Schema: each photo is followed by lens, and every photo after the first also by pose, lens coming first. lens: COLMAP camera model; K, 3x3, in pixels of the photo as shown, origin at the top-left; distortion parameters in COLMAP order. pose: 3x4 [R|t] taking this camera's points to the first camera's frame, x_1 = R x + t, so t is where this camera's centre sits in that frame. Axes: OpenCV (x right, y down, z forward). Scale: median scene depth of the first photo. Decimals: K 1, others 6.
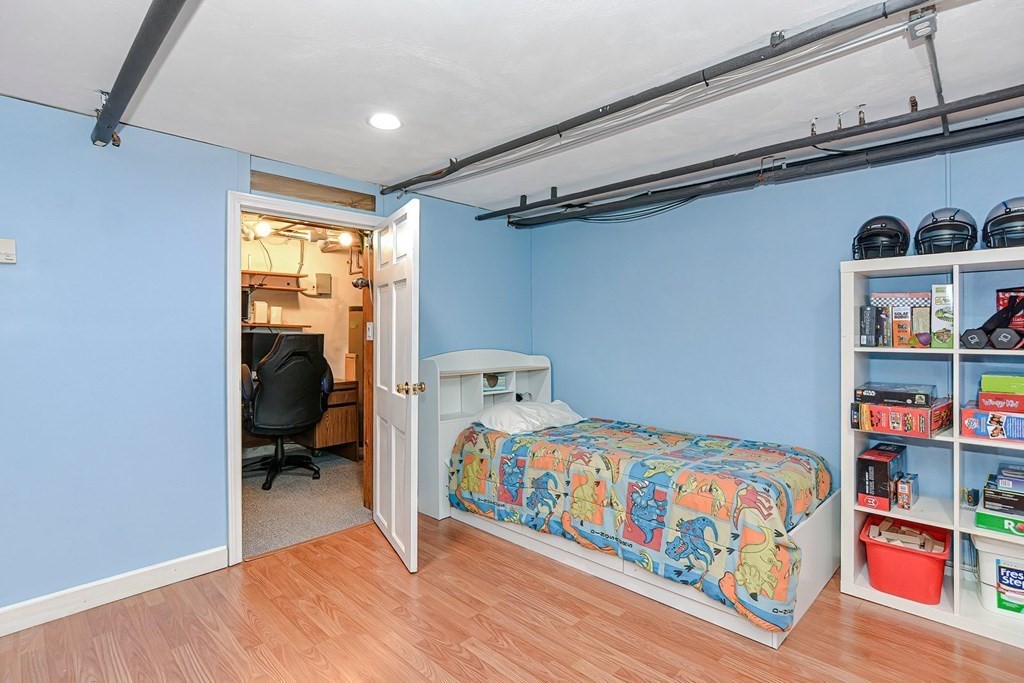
lens RADIAL K [[504.2, 0, 510.2], [0, 504.2, 335.8], [0, 0, 1]] dist [-0.011506, 0.006188]
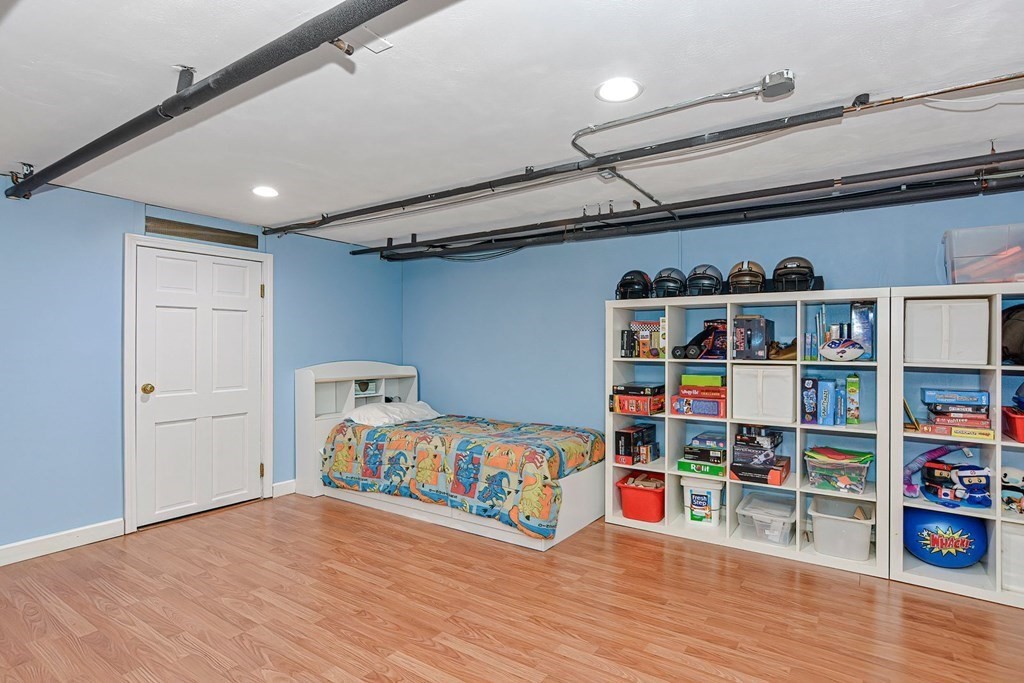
lens RADIAL K [[440.5, 0, 515.4], [0, 440.5, 347.5], [0, 0, 1]] dist [-0.004385, 0.000217]
pose [[0.964664, 0.002889, 0.263469, 0.058435], [-0.001627, 0.999986, -0.005008, -0.001315], [-0.263479, 0.004403, 0.964655, -0.206952]]
